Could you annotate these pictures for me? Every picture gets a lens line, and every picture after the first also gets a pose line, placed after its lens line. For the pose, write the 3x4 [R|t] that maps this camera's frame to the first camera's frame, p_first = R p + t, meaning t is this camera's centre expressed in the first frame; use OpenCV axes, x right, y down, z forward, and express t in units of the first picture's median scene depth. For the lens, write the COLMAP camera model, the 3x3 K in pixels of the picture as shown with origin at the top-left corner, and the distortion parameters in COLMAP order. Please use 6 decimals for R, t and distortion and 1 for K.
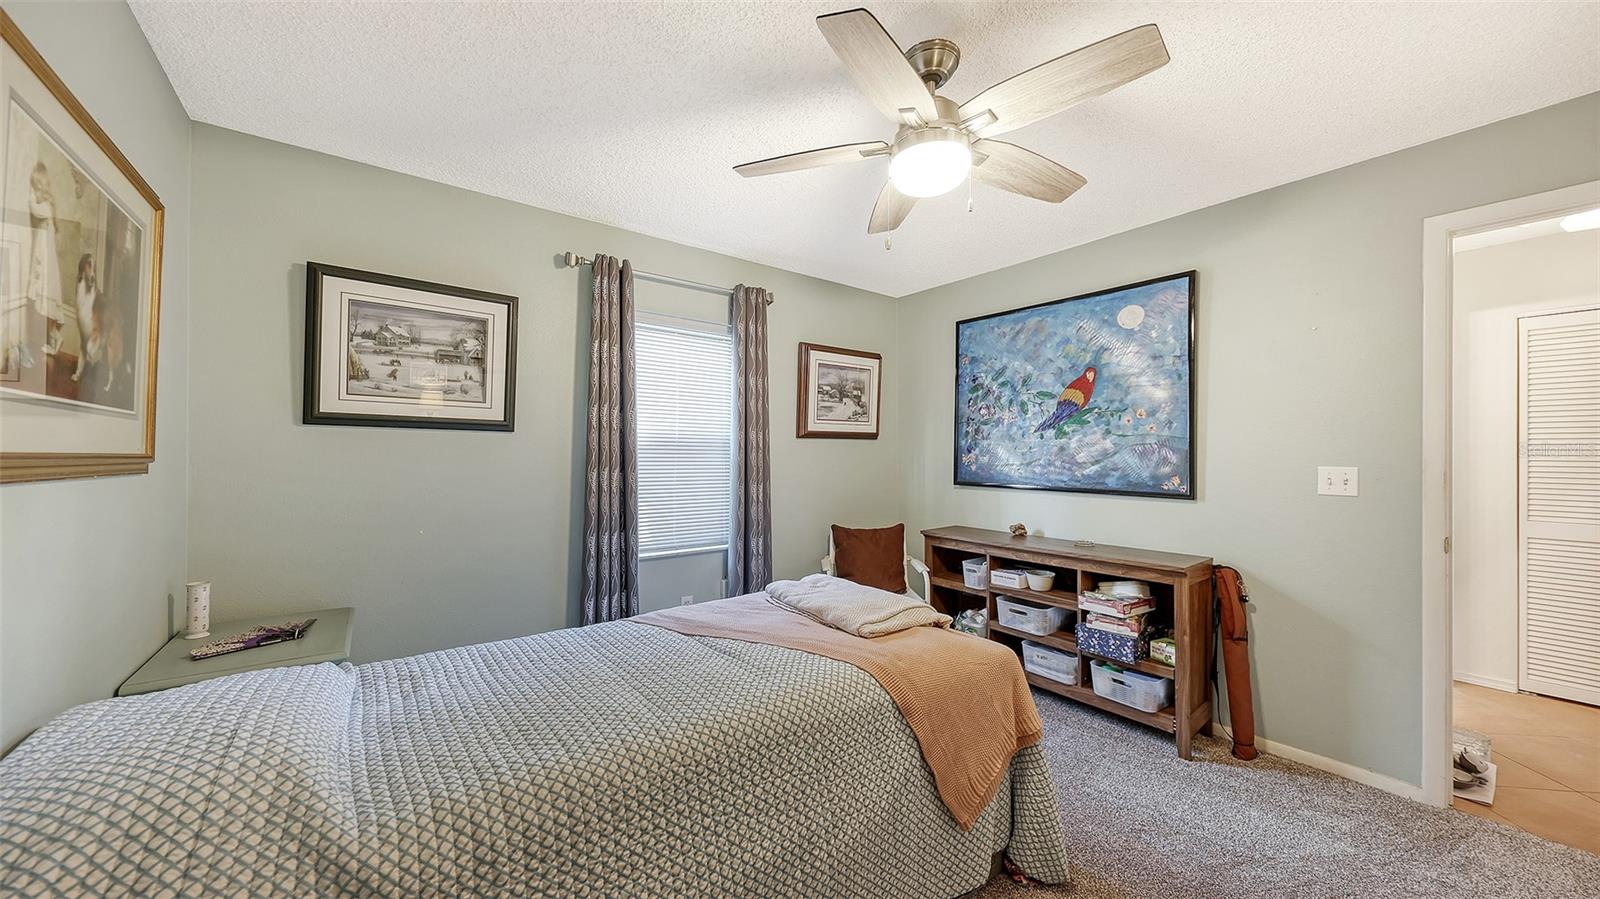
lens RADIAL K [[554.8, 0, 797.4], [0, 554.8, 442.8], [0, 0, 1]] dist [0.006703, -0.001312]
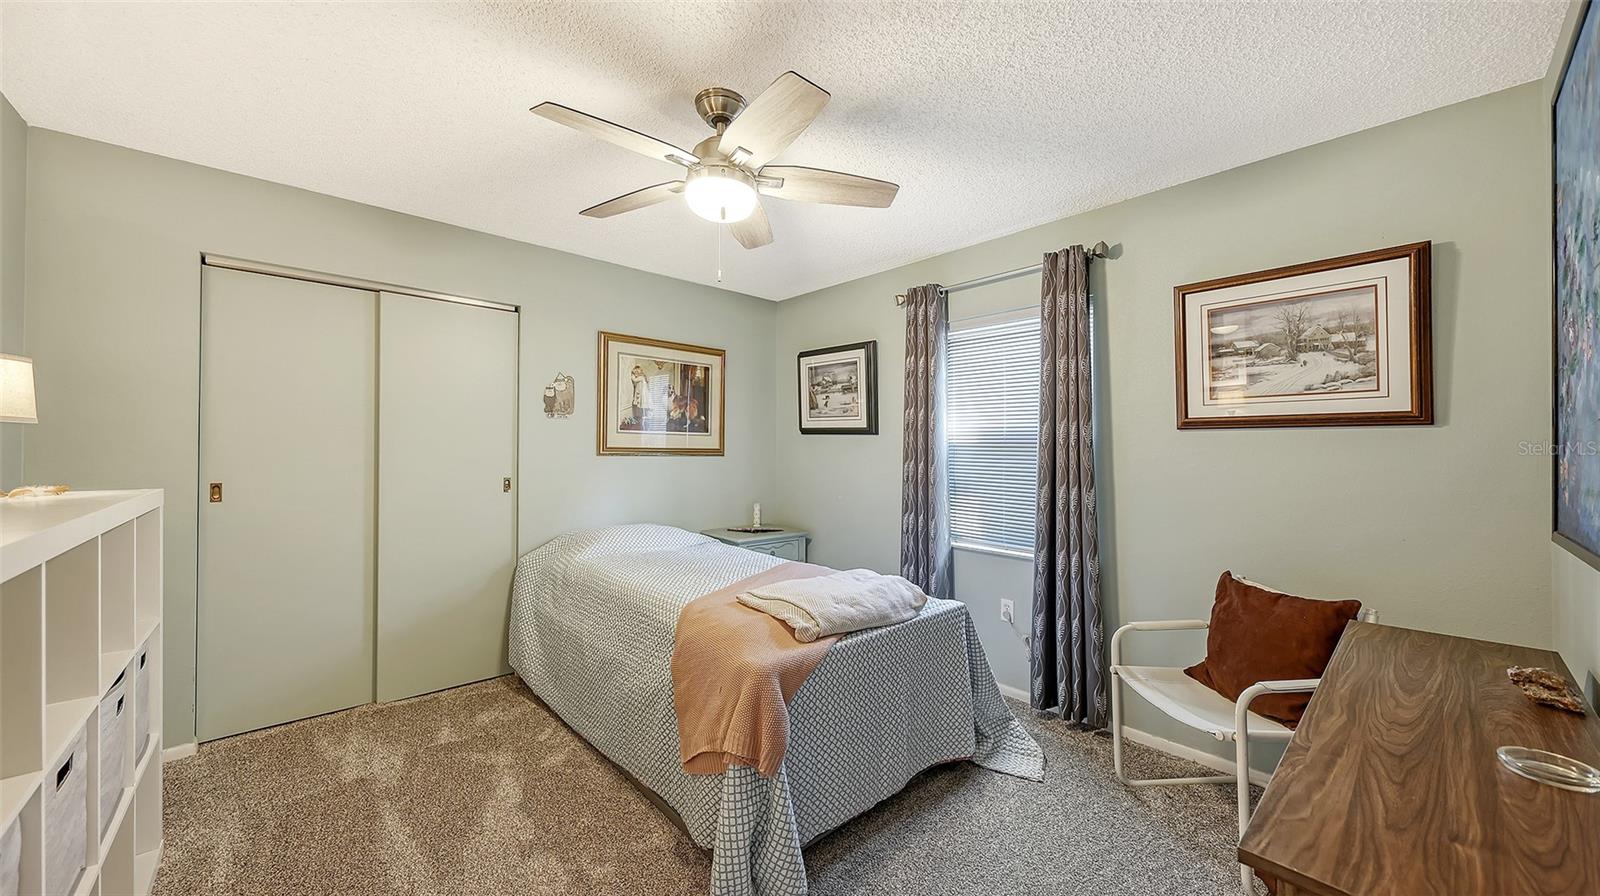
lens RADIAL K [[554.8, 0, 796.7], [0, 554.8, 445.4], [0, 0, 1]] dist [0.006703, -0.001312]
pose [[0.080990, -0.008976, -0.996674, 0.717037], [0.006331, 0.999944, -0.008491, 0.015528], [0.996695, -0.005622, 0.081042, 0.542985]]
